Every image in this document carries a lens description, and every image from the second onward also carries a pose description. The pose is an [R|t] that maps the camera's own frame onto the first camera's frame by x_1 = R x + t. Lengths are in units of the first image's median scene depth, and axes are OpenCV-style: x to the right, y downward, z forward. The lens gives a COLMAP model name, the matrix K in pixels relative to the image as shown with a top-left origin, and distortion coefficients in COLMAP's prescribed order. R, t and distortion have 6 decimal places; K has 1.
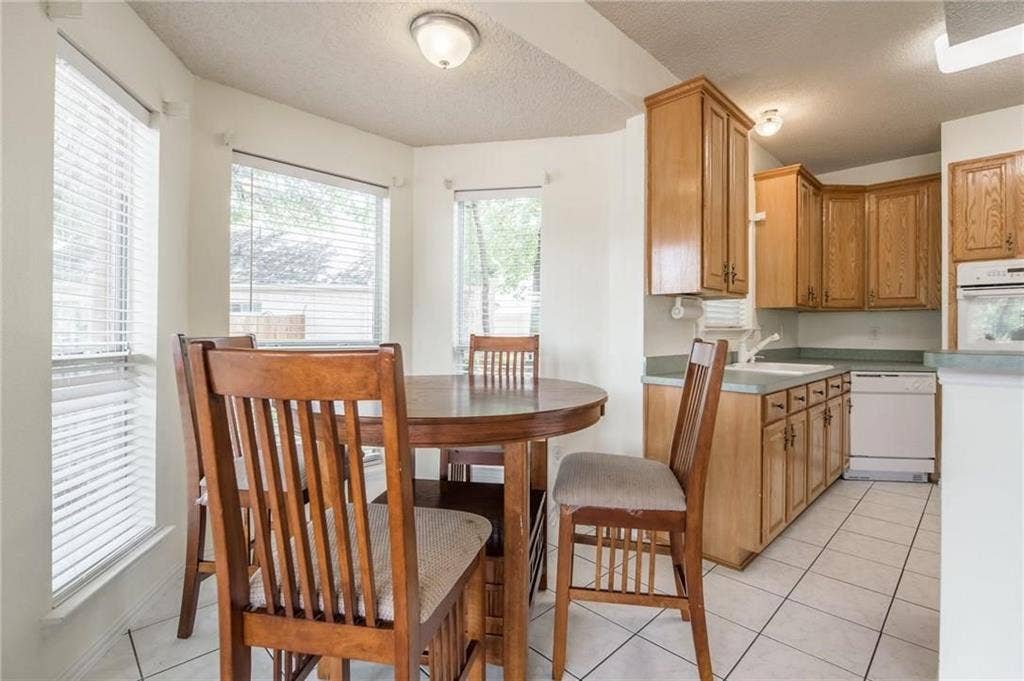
lens RADIAL K [[467.2, 0, 512.8], [0, 467.2, 332.8], [0, 0, 1]] dist [-0.022228, -0.000063]
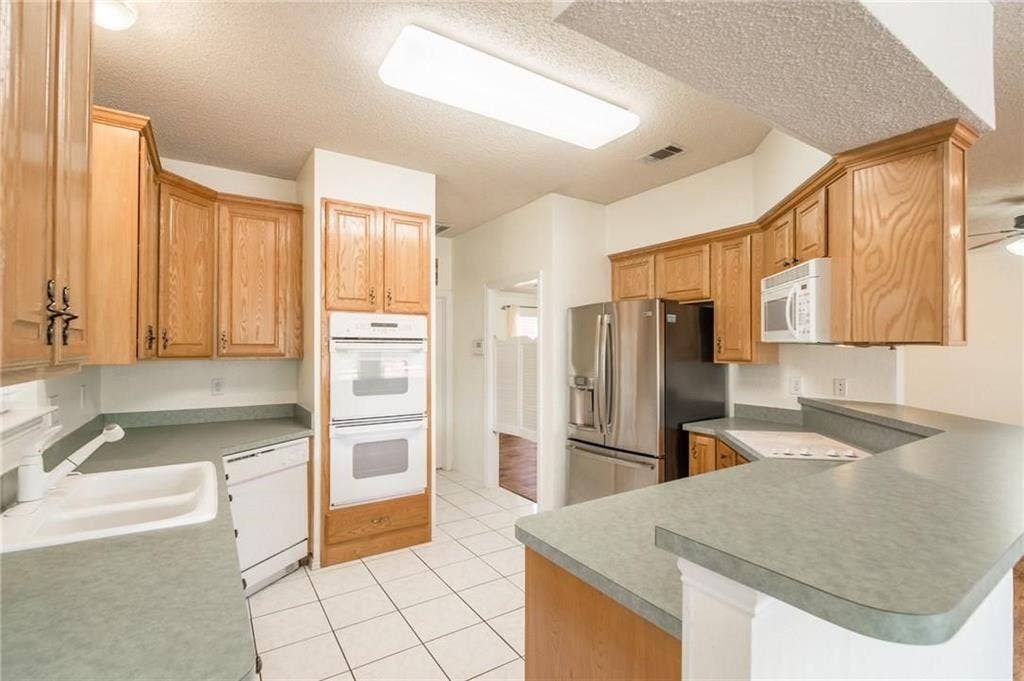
lens RADIAL K [[471.2, 0, 534.4], [0, 471.2, 346.1], [0, 0, 1]] dist [-0.001847, -0.000558]
pose [[0.180889, 0.007040, 0.983478, 0.130986], [0.006949, 0.999940, -0.008436, -0.069763], [-0.983479, 0.008360, 0.180829, 0.412758]]
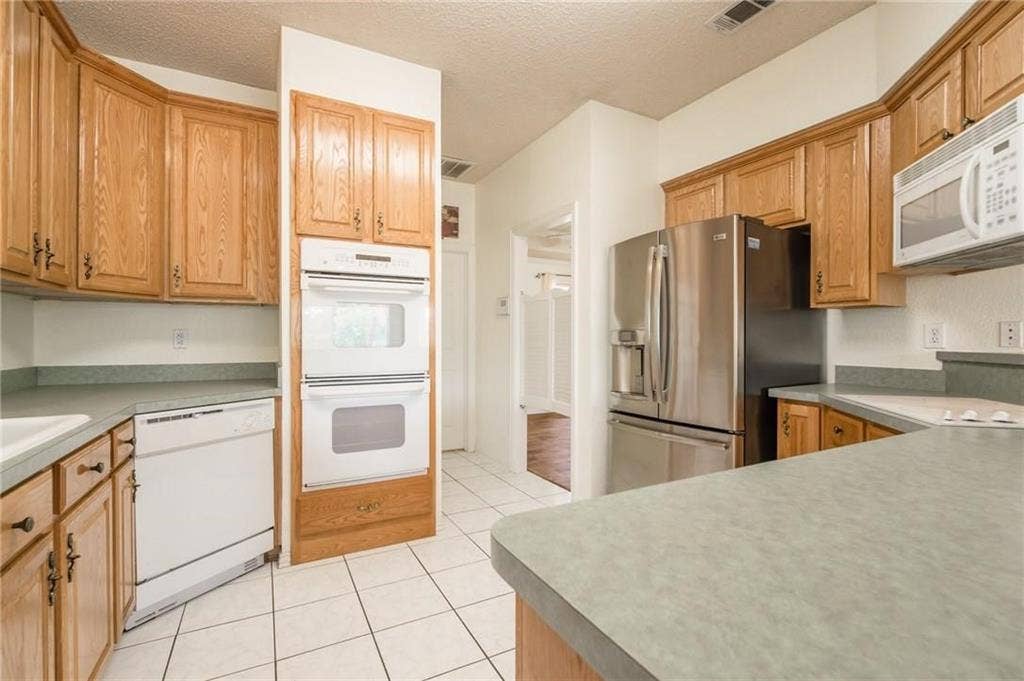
lens RADIAL K [[482.3, 0, 536.1], [0, 482.3, 335.6], [0, 0, 1]] dist [-0.005725, -0.001087]
pose [[0.258362, 0.000197, 0.966048, 0.335964], [0.004244, 0.999990, -0.001340, -0.000434], [-0.966039, 0.004446, 0.258358, 0.437677]]
